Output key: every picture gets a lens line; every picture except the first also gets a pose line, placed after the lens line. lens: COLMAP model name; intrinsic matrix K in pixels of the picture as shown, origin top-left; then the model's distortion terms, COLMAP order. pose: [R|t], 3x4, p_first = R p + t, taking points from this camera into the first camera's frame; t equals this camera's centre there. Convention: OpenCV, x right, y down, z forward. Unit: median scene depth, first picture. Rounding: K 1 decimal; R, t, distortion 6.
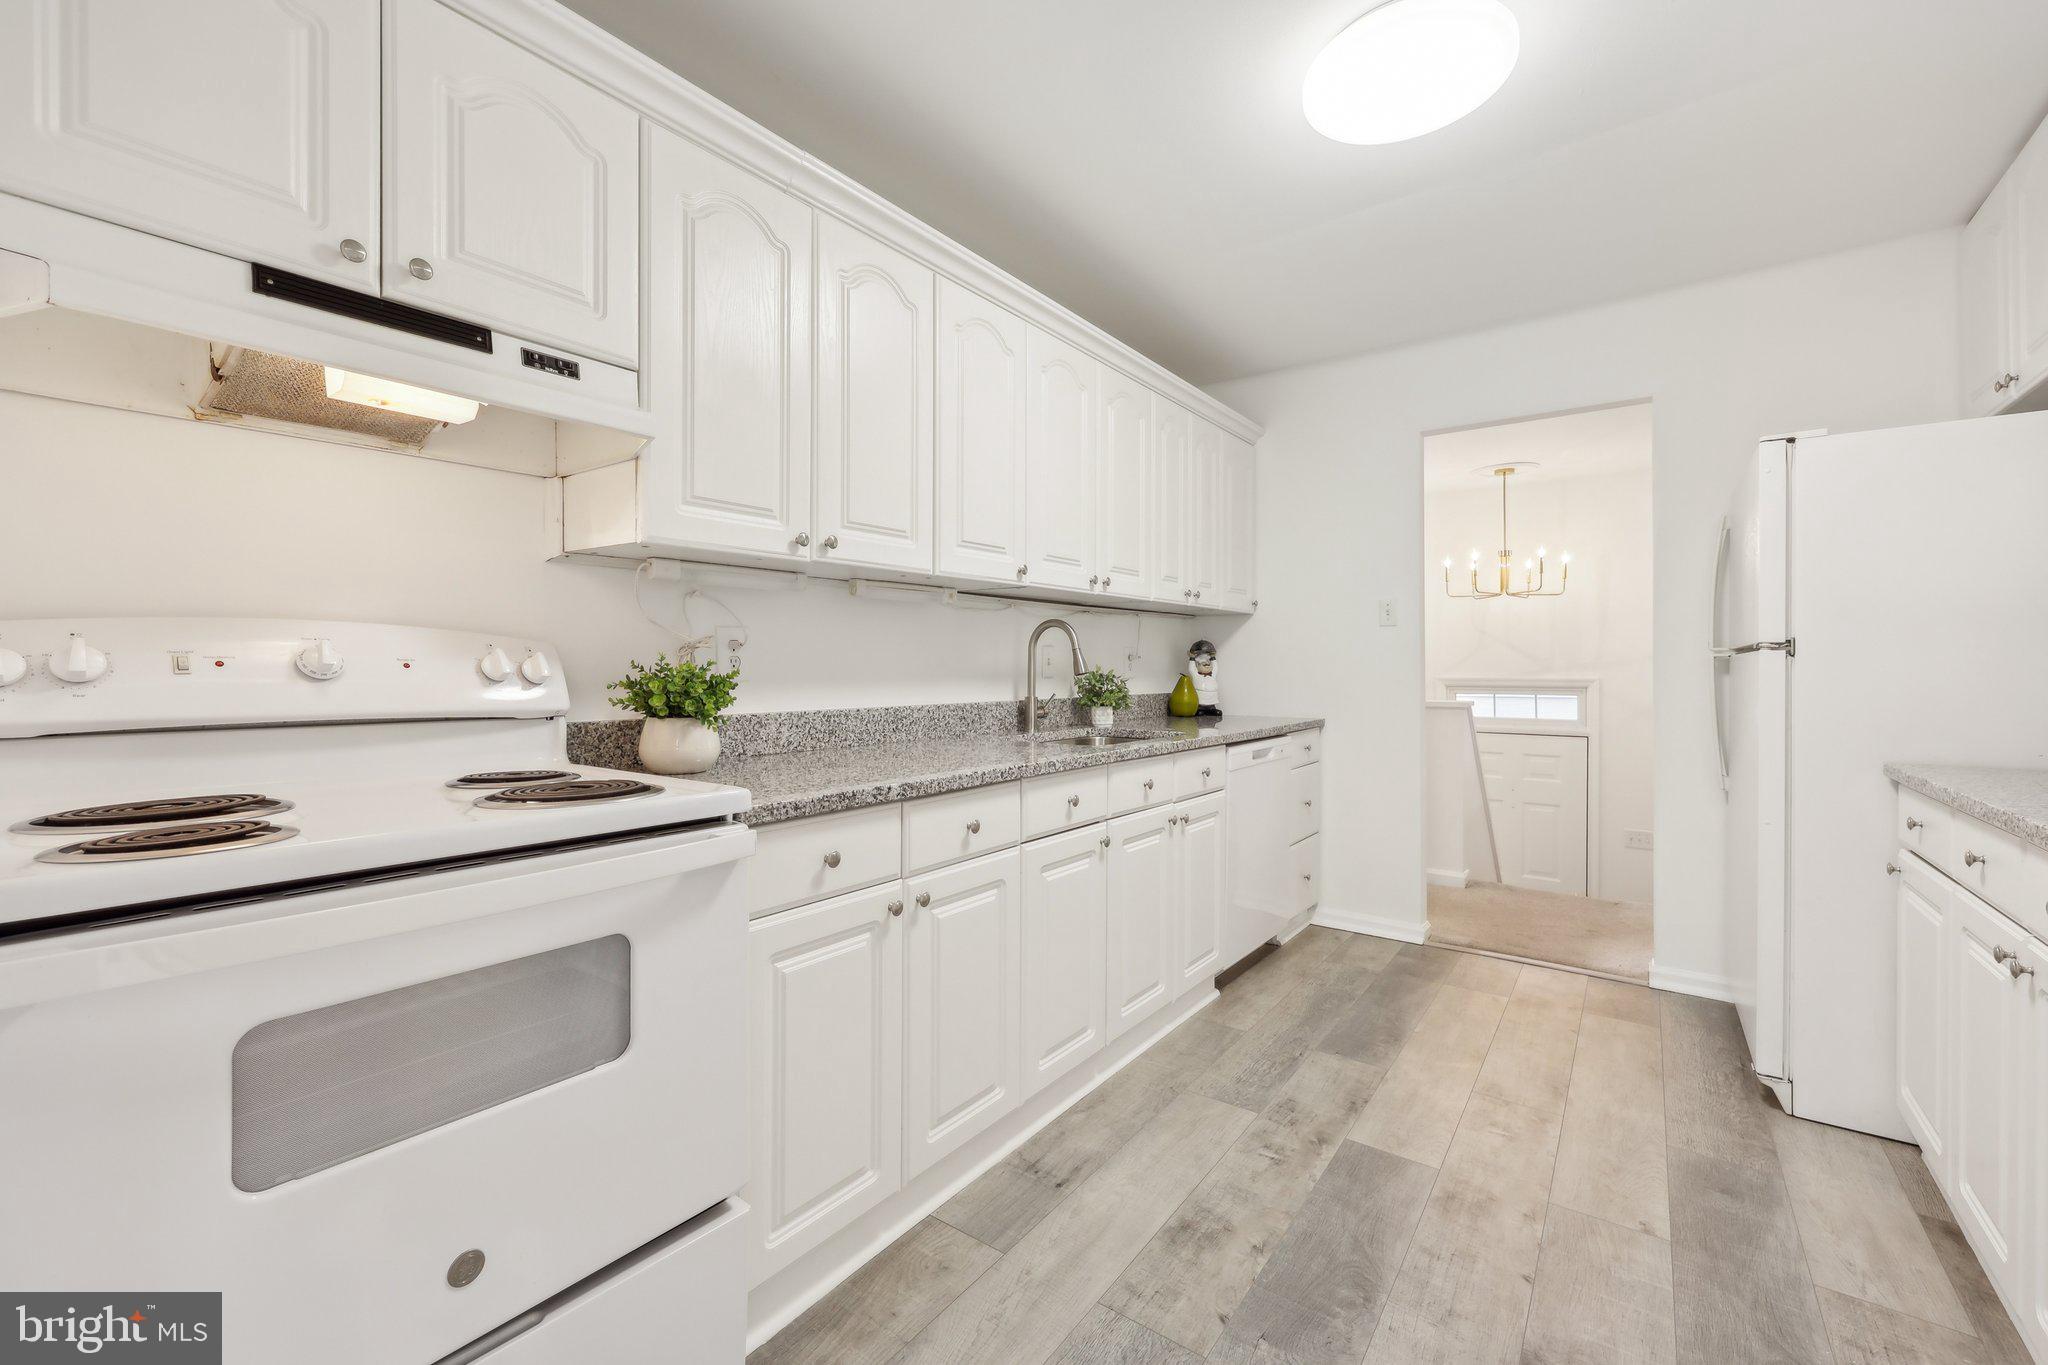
lens RADIAL K [[861.7, 0, 1029.6], [0, 861.7, 664.9], [0, 0, 1]] dist [0.001019, 0.000329]
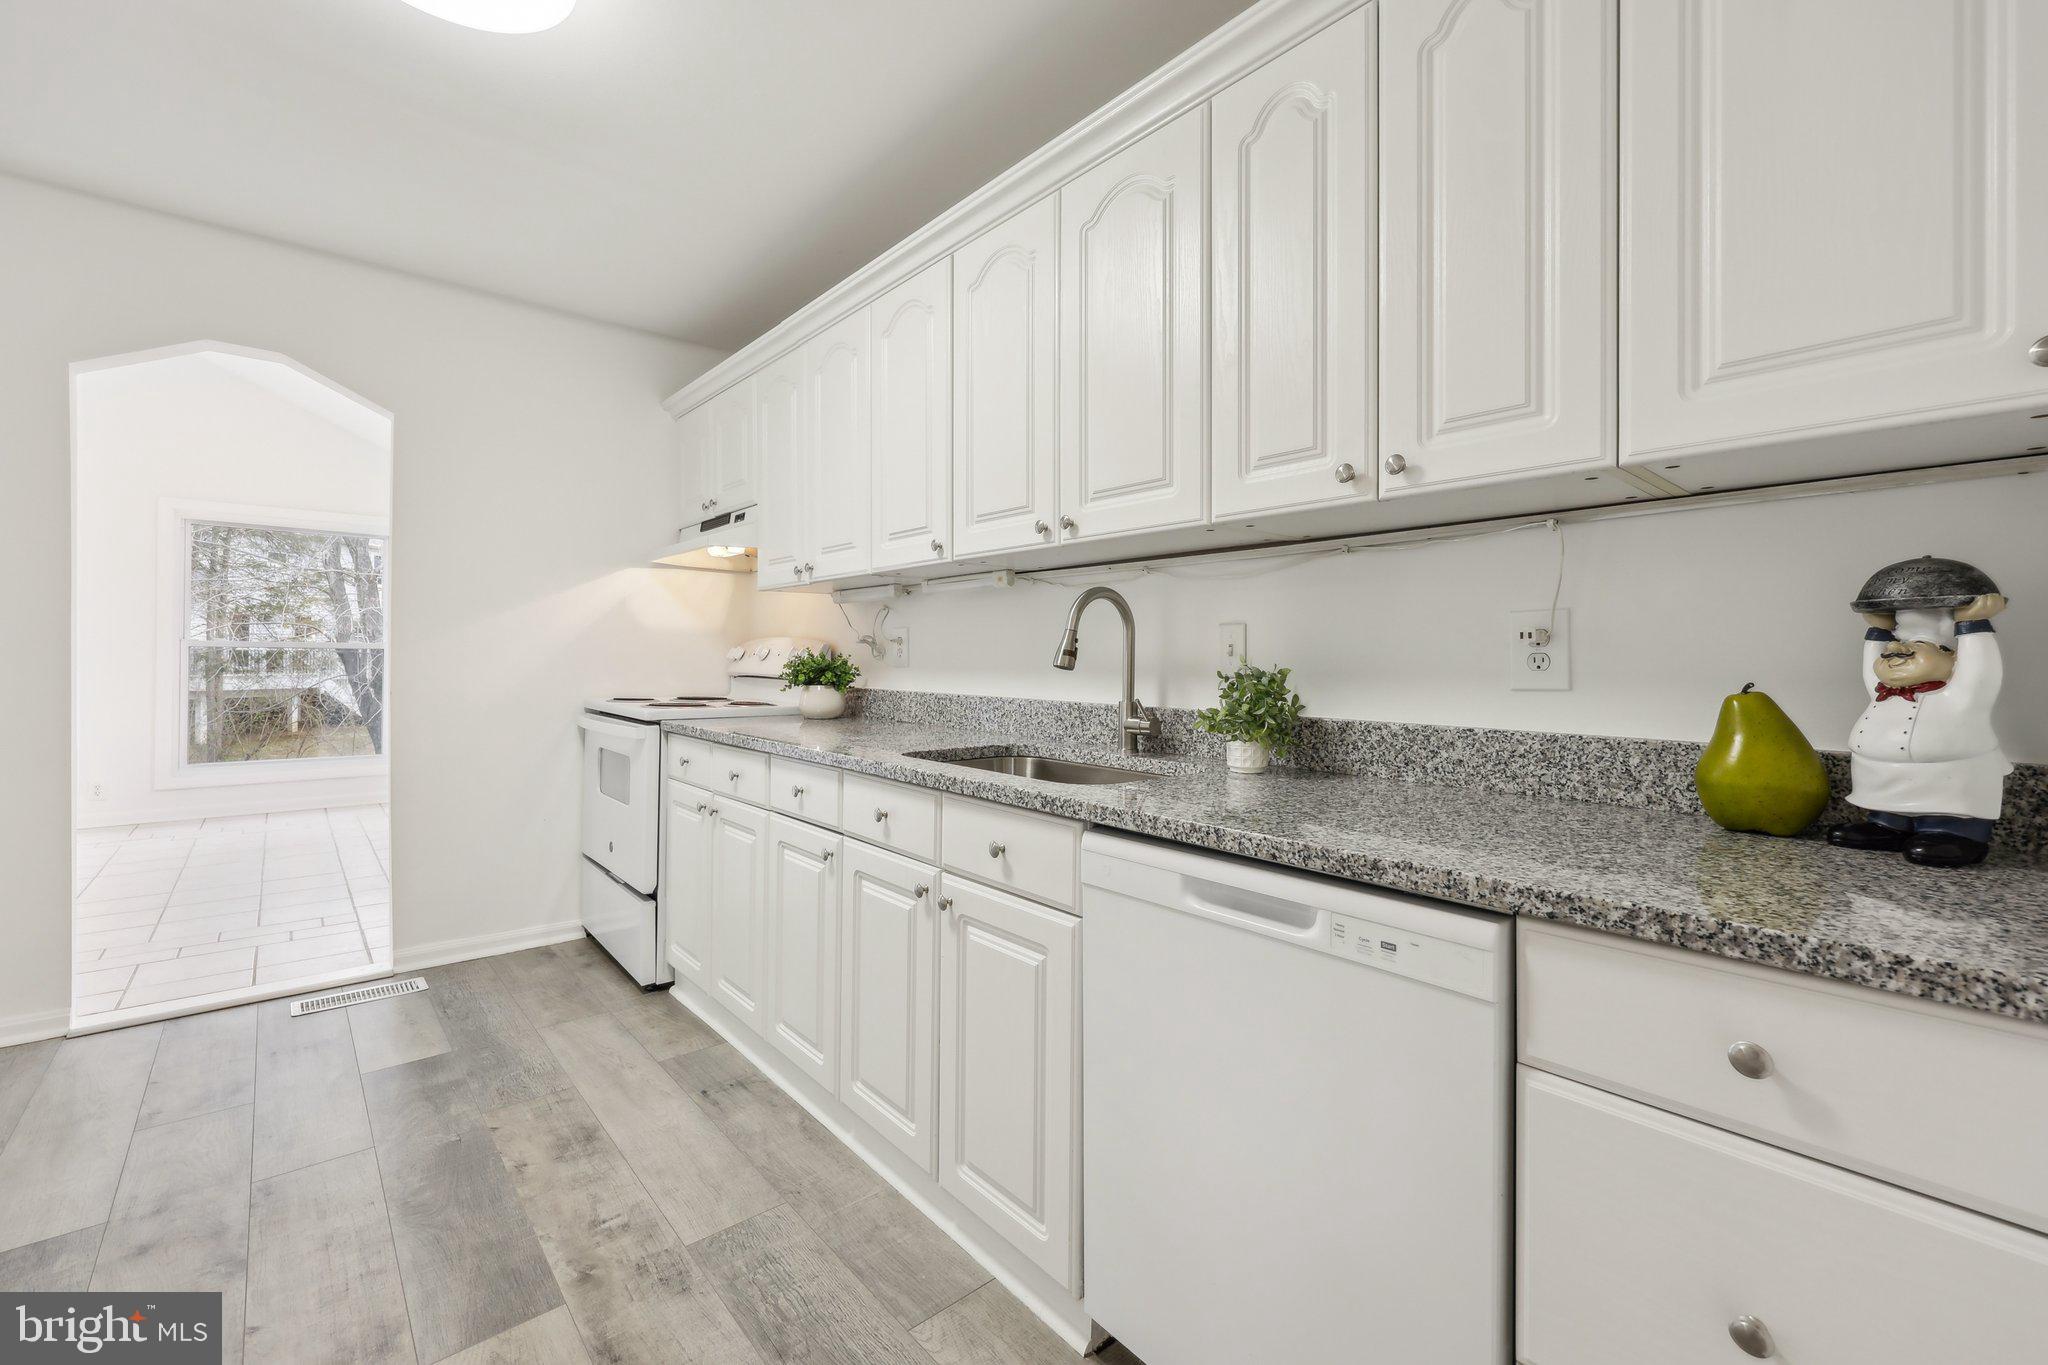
lens RADIAL K [[861.7, 0, 1022.0], [0, 861.7, 687.2], [0, 0, 1]] dist [0.001019, 0.000329]
pose [[-0.235656, 0.026887, -0.971465, 0.962647], [-0.009926, 0.999498, 0.030071, 0.009419], [0.971786, 0.016729, -0.235271, 1.531834]]
